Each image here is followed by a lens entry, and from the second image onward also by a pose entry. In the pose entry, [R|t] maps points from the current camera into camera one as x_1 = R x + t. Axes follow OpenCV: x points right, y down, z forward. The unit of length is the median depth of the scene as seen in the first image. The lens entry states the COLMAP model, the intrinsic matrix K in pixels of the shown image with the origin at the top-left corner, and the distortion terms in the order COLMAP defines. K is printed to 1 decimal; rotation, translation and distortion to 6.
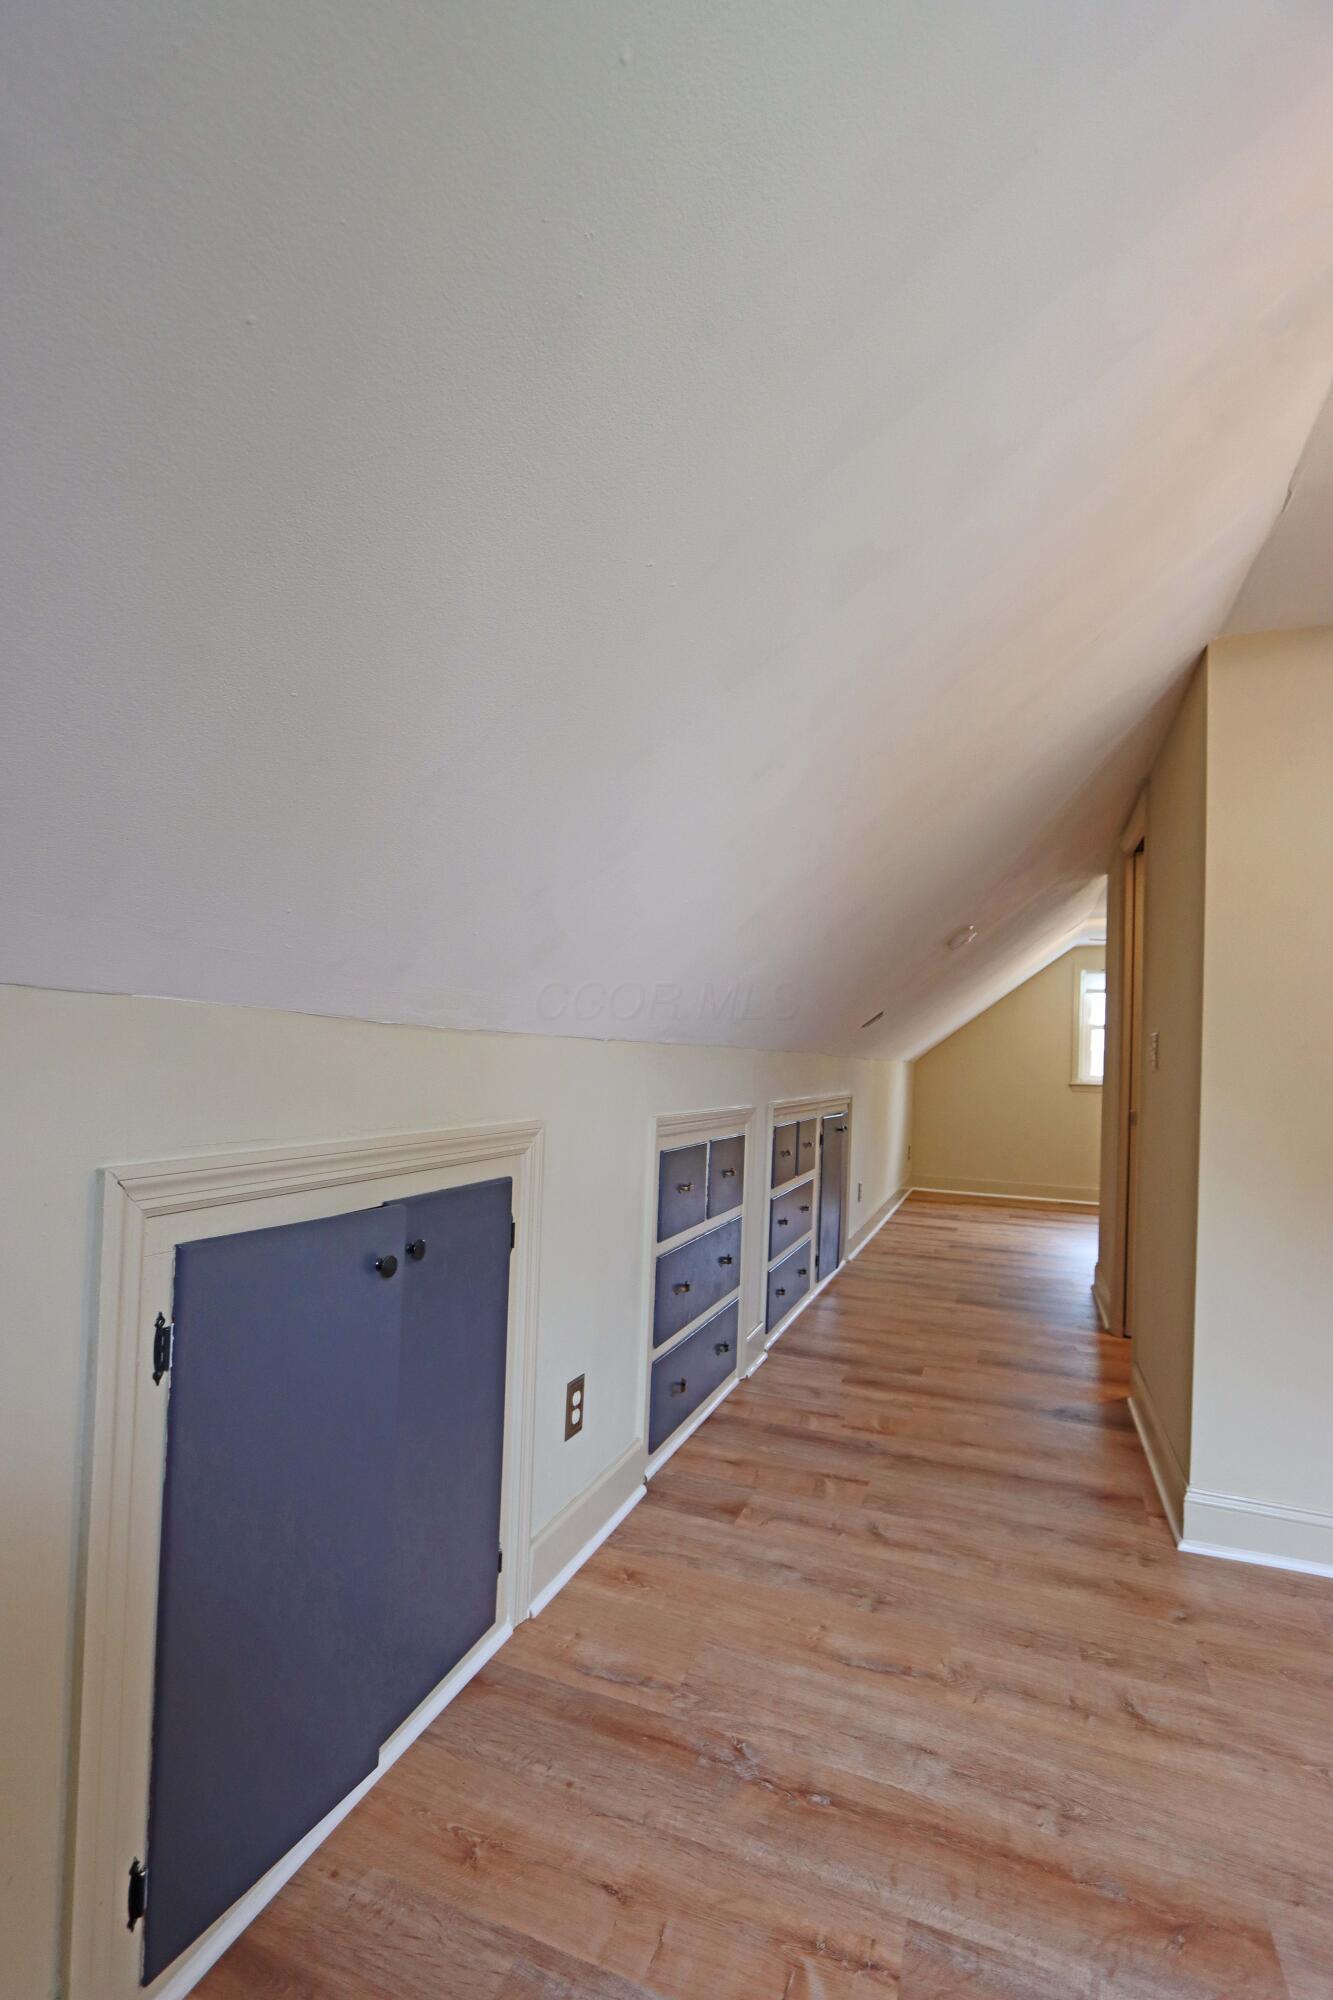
lens RADIAL K [[917.0, 0, 667.6], [0, 917.0, 1024.2], [0, 0, 1]] dist [-0.015808, 0.001788]
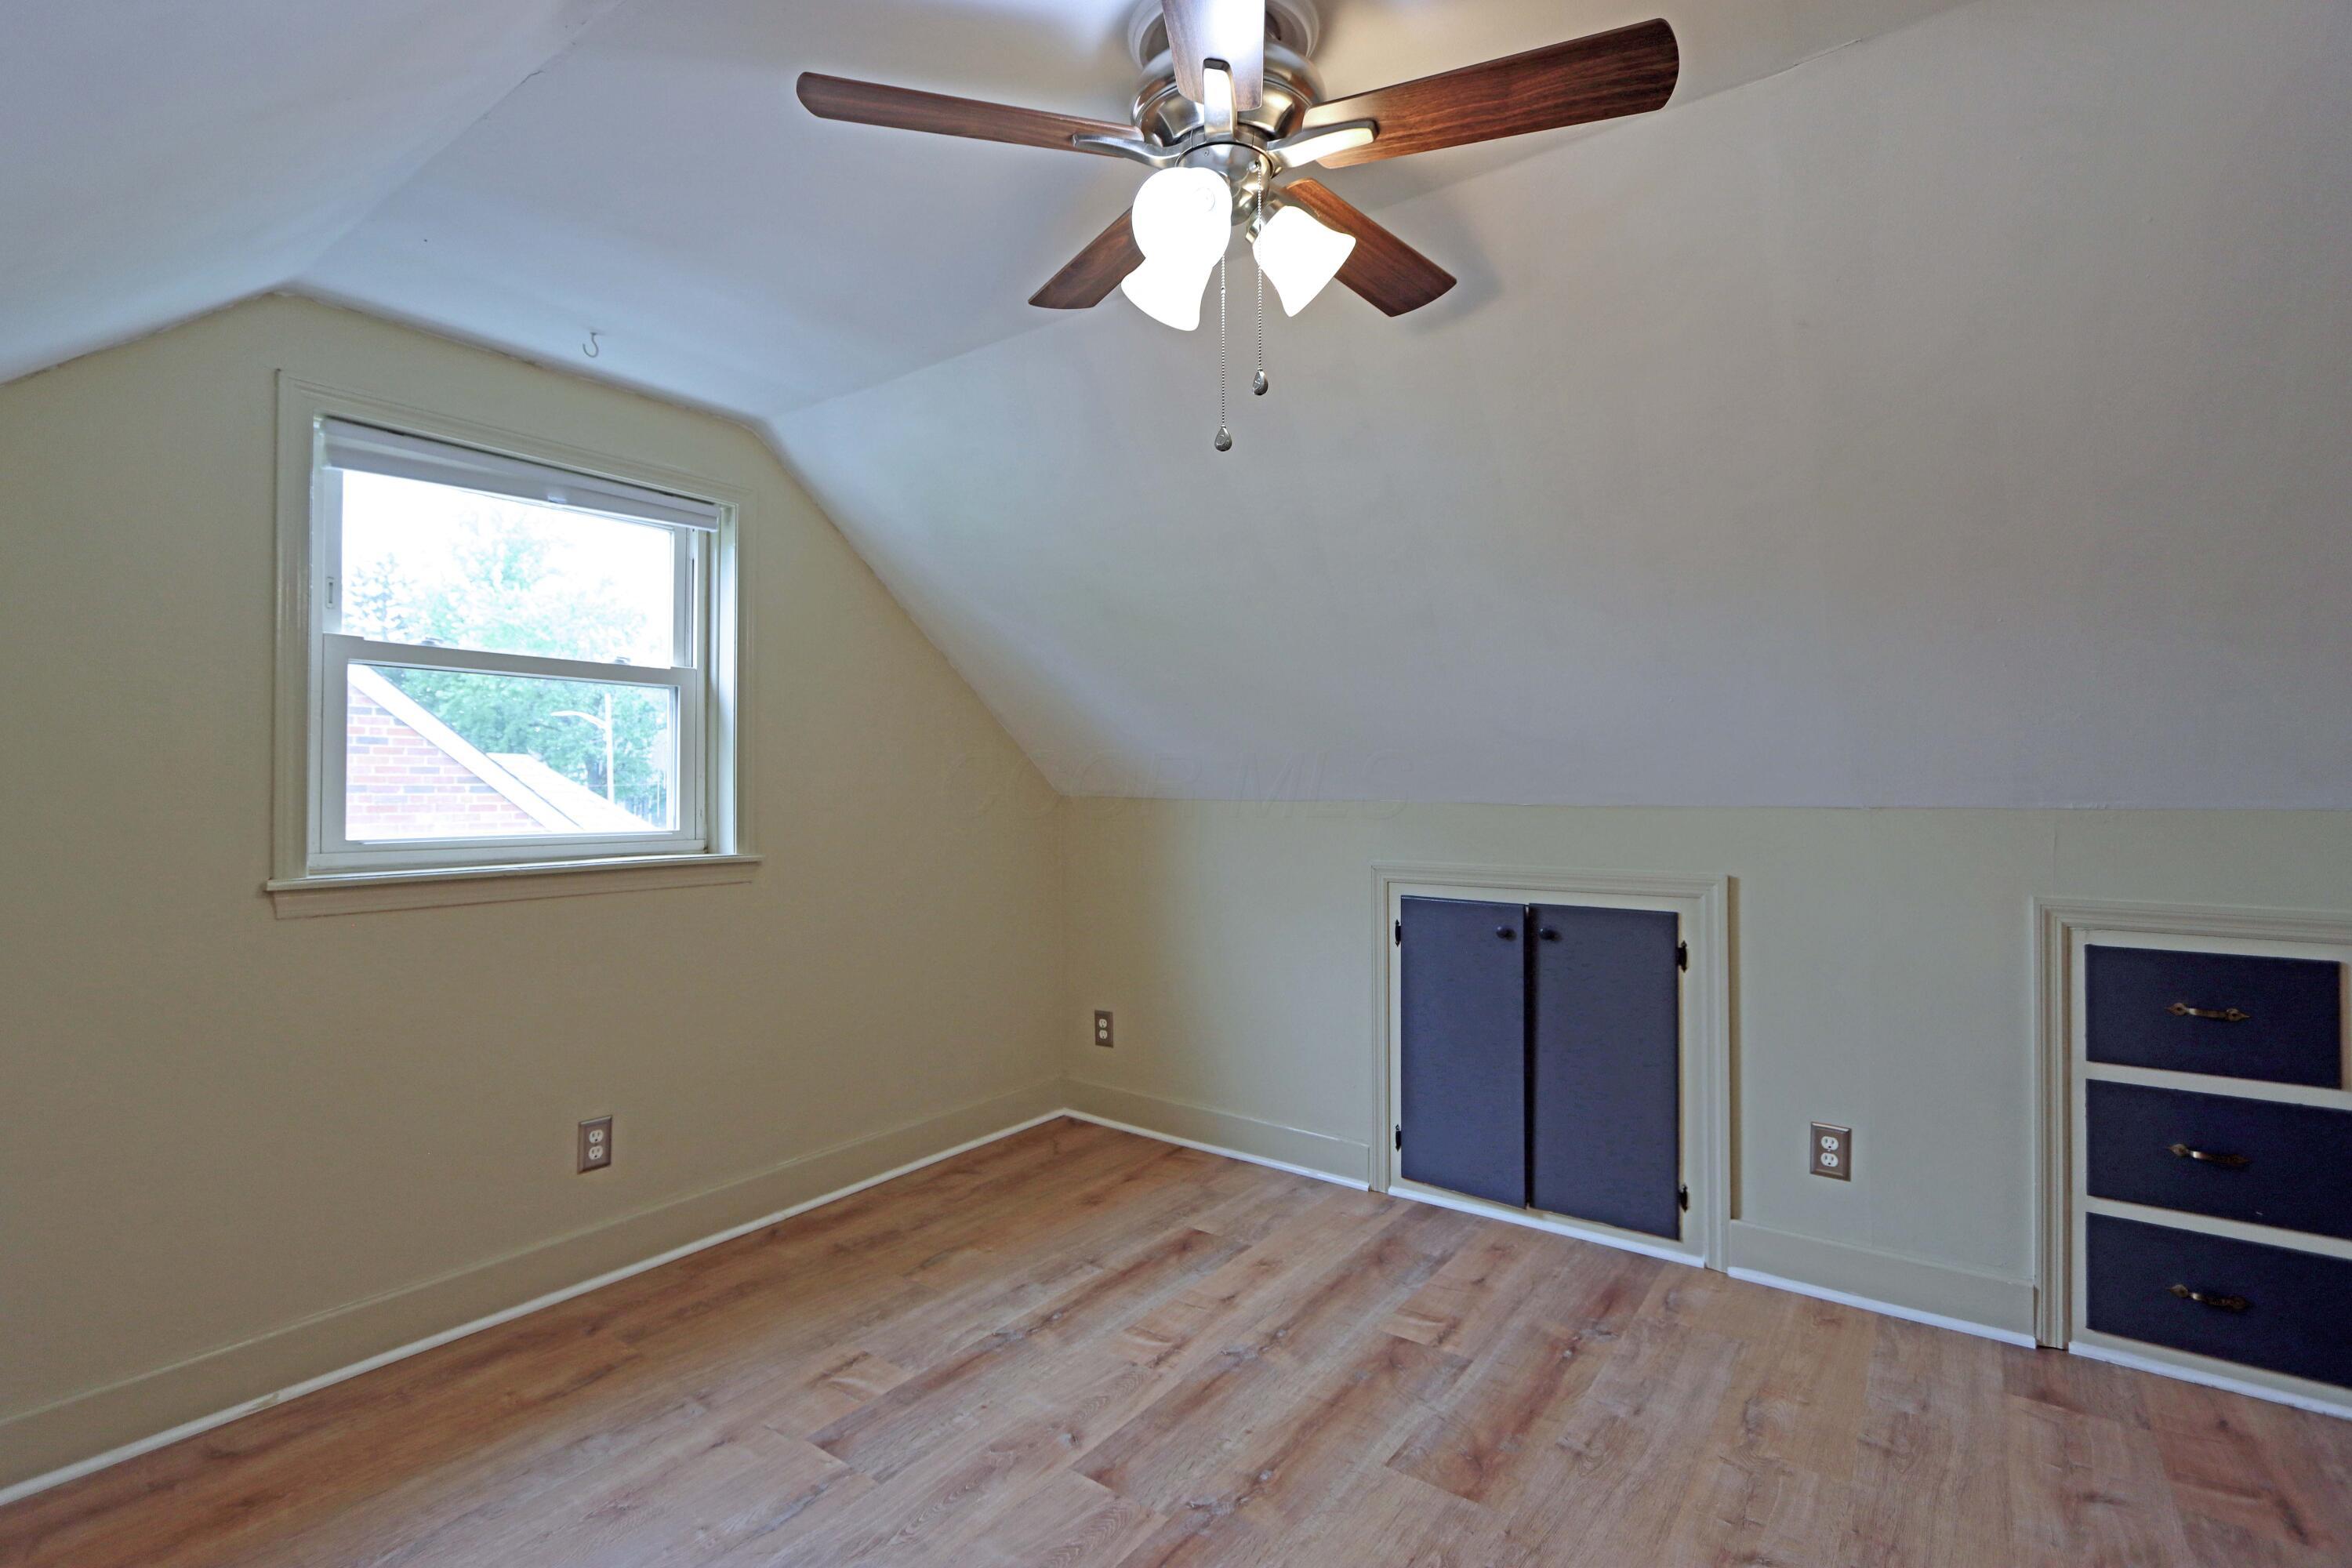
lens RADIAL K [[1078.4, 0, 1136.7], [0, 1078.4, 771.3], [0, 0, 1]] dist [-0.015808, 0.001788]
pose [[-0.261479, -0.043120, -0.964245, 1.658827], [0.026090, 0.998321, -0.051719, 0.021056], [0.964856, -0.038681, -0.259915, 0.690524]]
